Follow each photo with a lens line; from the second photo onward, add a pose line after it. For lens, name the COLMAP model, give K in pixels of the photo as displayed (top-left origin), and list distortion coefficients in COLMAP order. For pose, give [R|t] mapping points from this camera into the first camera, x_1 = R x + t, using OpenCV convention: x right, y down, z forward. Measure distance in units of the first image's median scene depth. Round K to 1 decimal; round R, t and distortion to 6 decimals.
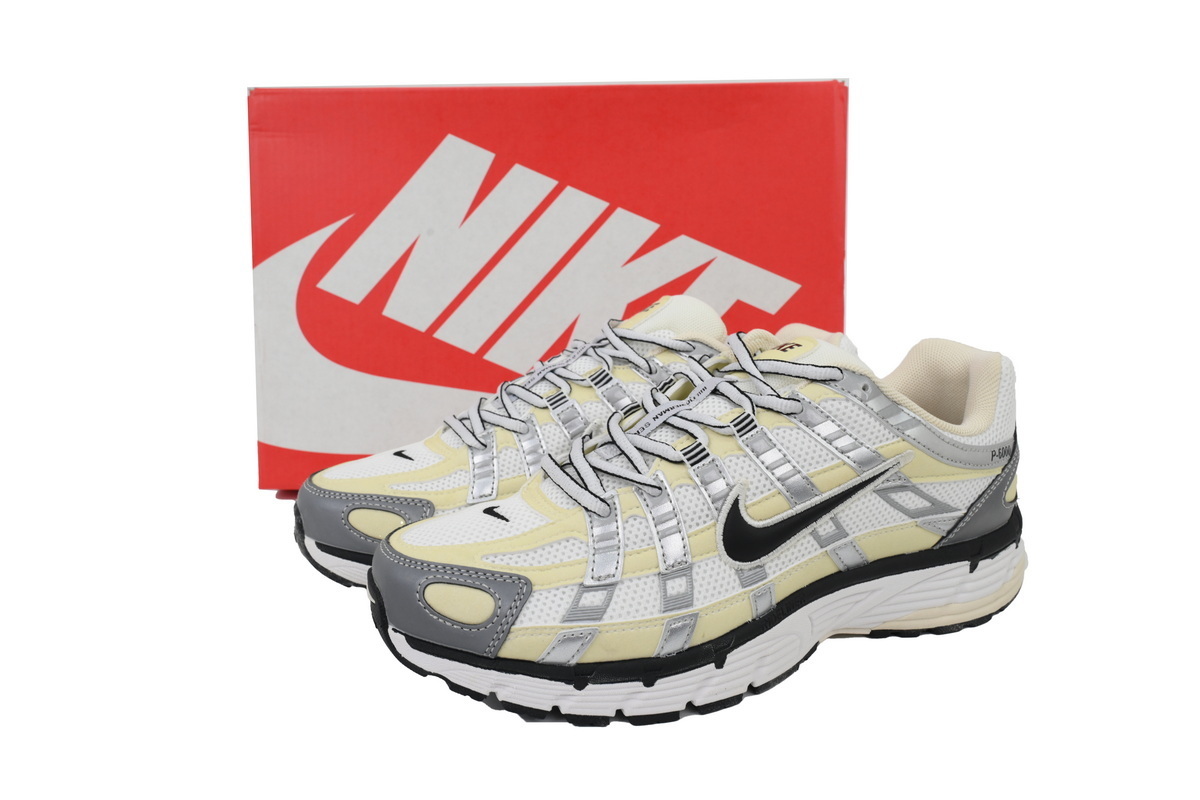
lens RADIAL K [[931.8, 0, 600.0], [0, 931.8, 400.0], [0, 0, 1]] dist [0.076960, 0.000108]
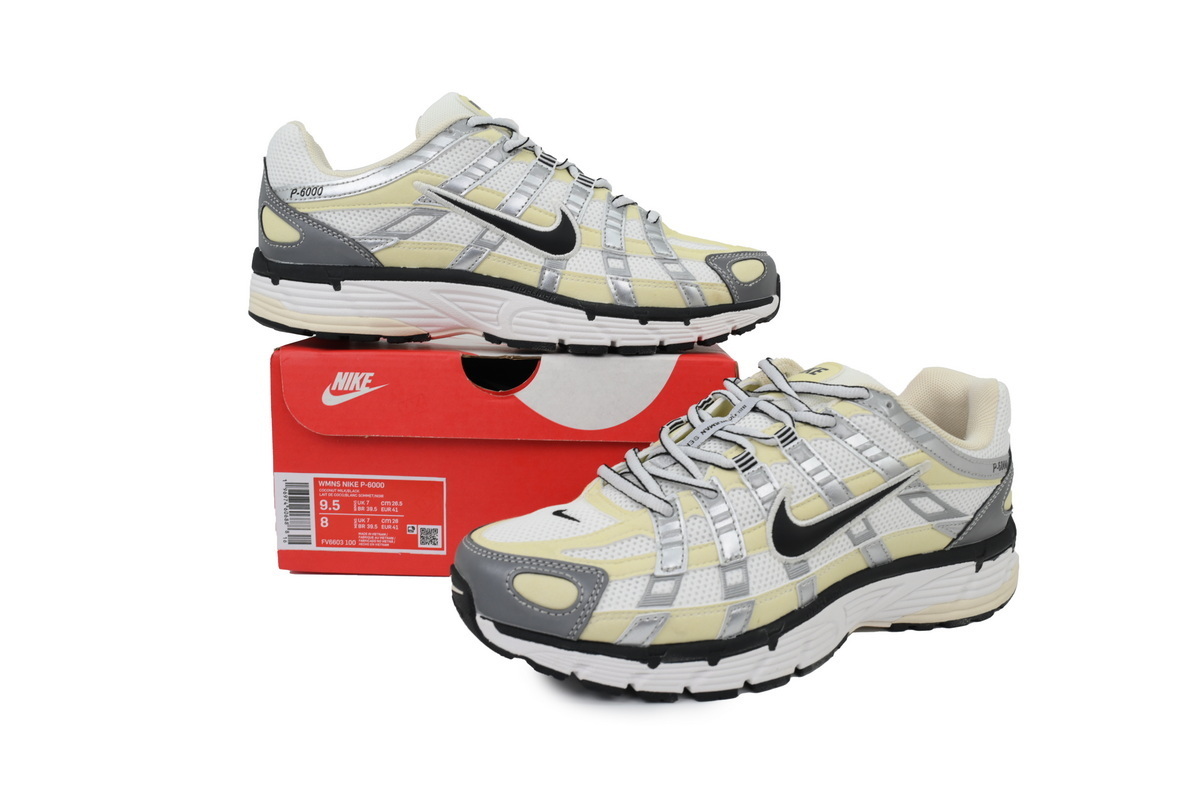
lens RADIAL K [[931.8, 0, 600.0], [0, 931.8, 400.0], [0, 0, 1]] dist [0.076960, 0.000108]
pose [[0.998072, 0.006546, 0.061717, -0.144436], [-0.003291, 0.998606, -0.052683, 0.043469], [-0.061976, 0.052378, 0.996702, -0.122690]]
